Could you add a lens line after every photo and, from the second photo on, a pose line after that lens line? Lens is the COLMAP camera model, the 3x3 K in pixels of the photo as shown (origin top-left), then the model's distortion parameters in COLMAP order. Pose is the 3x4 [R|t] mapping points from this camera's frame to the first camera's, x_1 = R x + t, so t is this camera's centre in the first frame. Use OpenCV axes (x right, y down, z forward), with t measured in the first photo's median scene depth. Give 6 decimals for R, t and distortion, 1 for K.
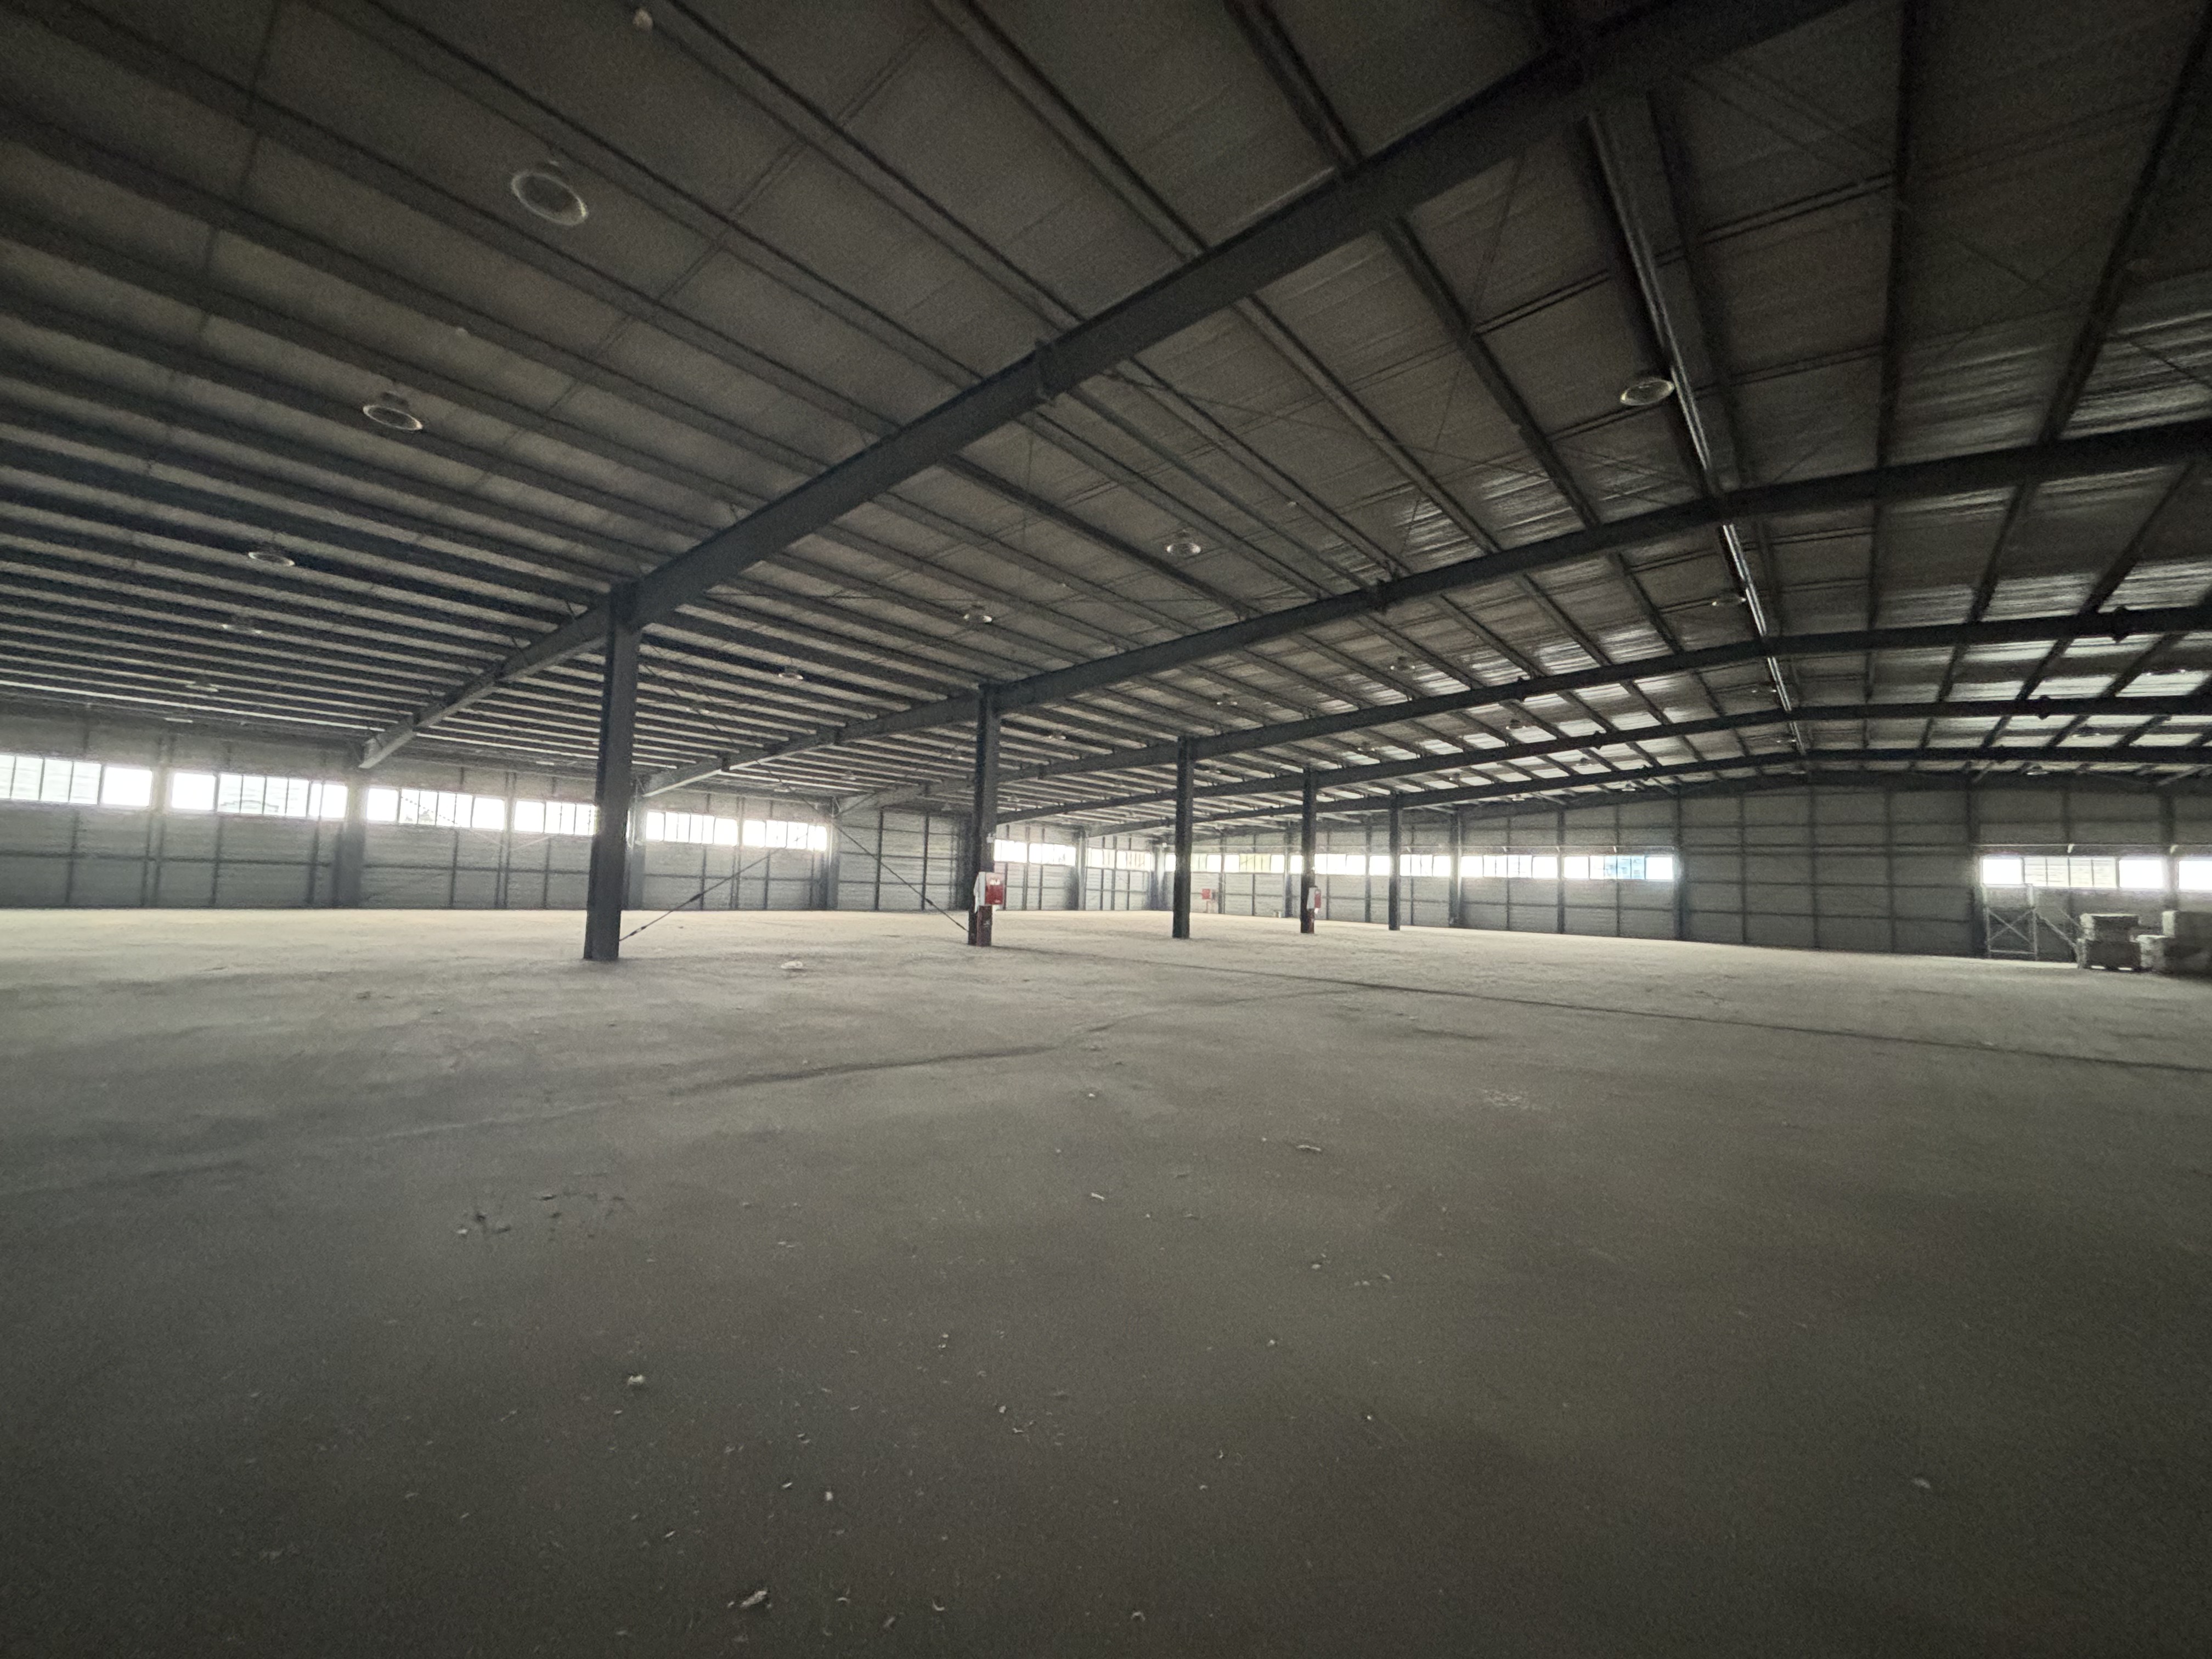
lens RADIAL K [[891.8, 0, 1112.0], [0, 891.8, 820.3], [0, 0, 1]] dist [-0.000874, 0.000599]
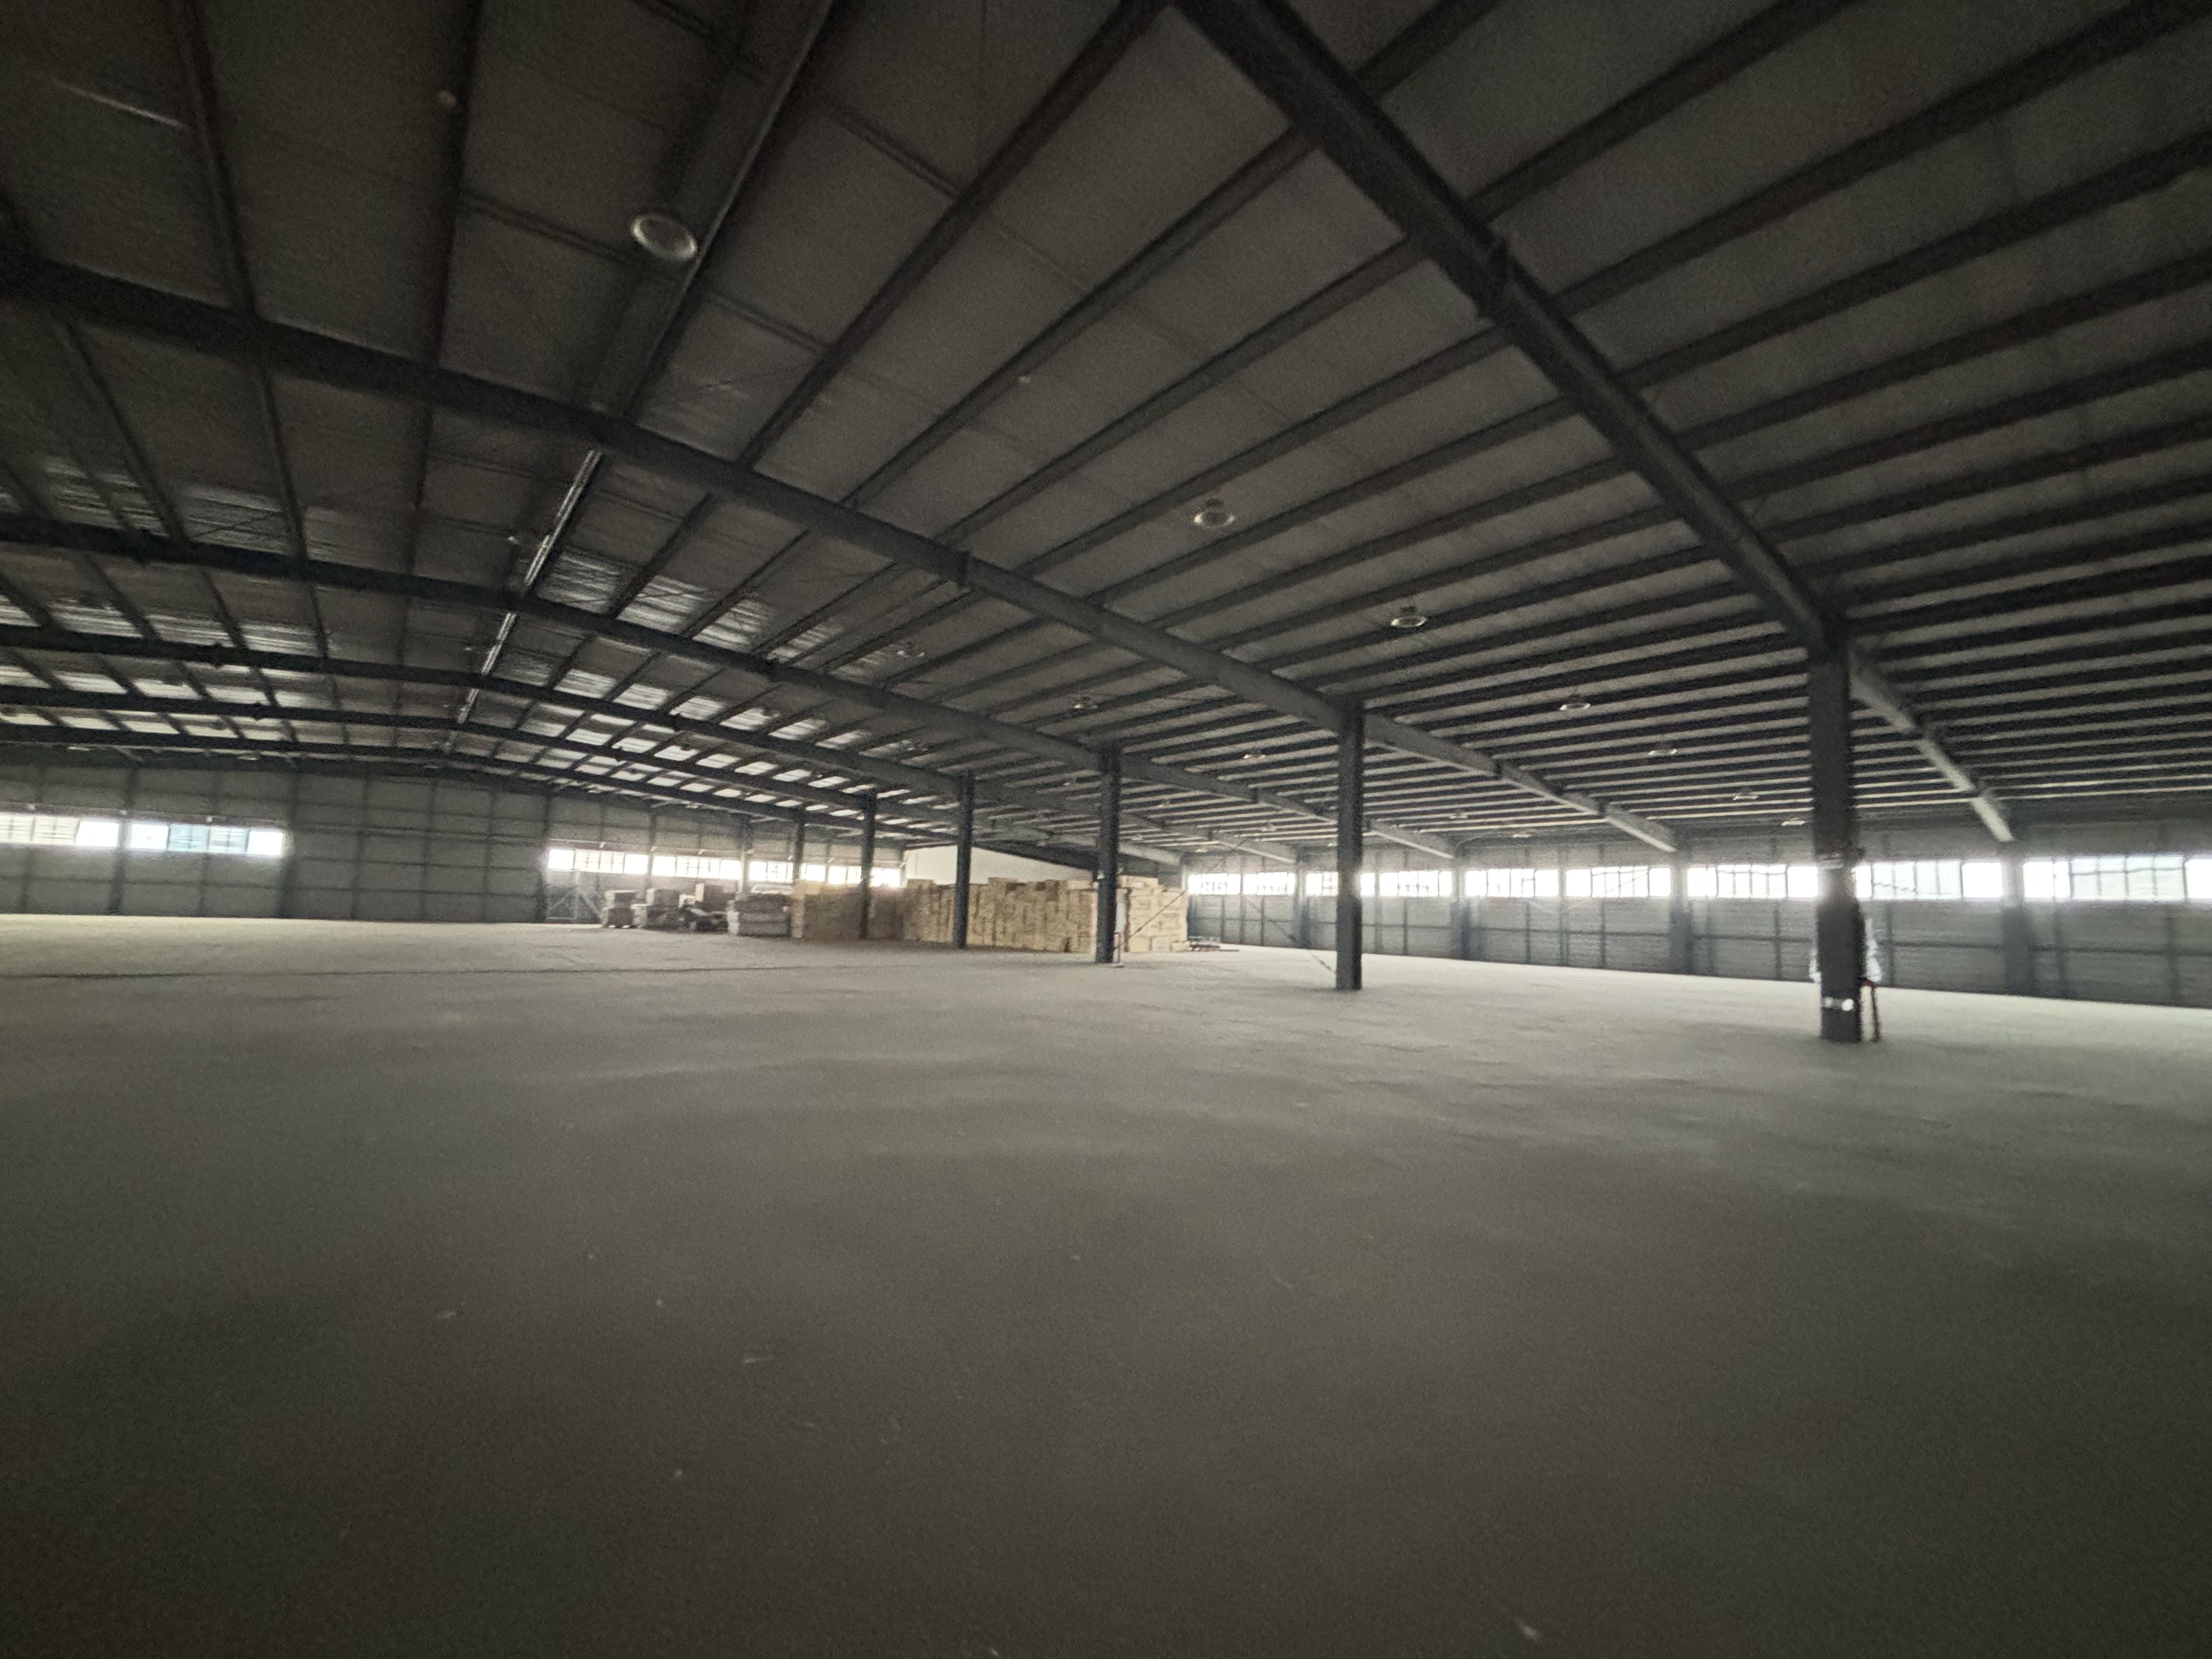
lens RADIAL K [[881.1, 0, 1110.3], [0, 881.1, 825.0], [0, 0, 1]] dist [-0.003463, -0.000177]
pose [[0.187312, 0.069235, 0.979857, -0.146717], [-0.101174, 0.993568, -0.050863, -0.009704], [-0.977076, -0.089609, 0.193112, -0.063976]]
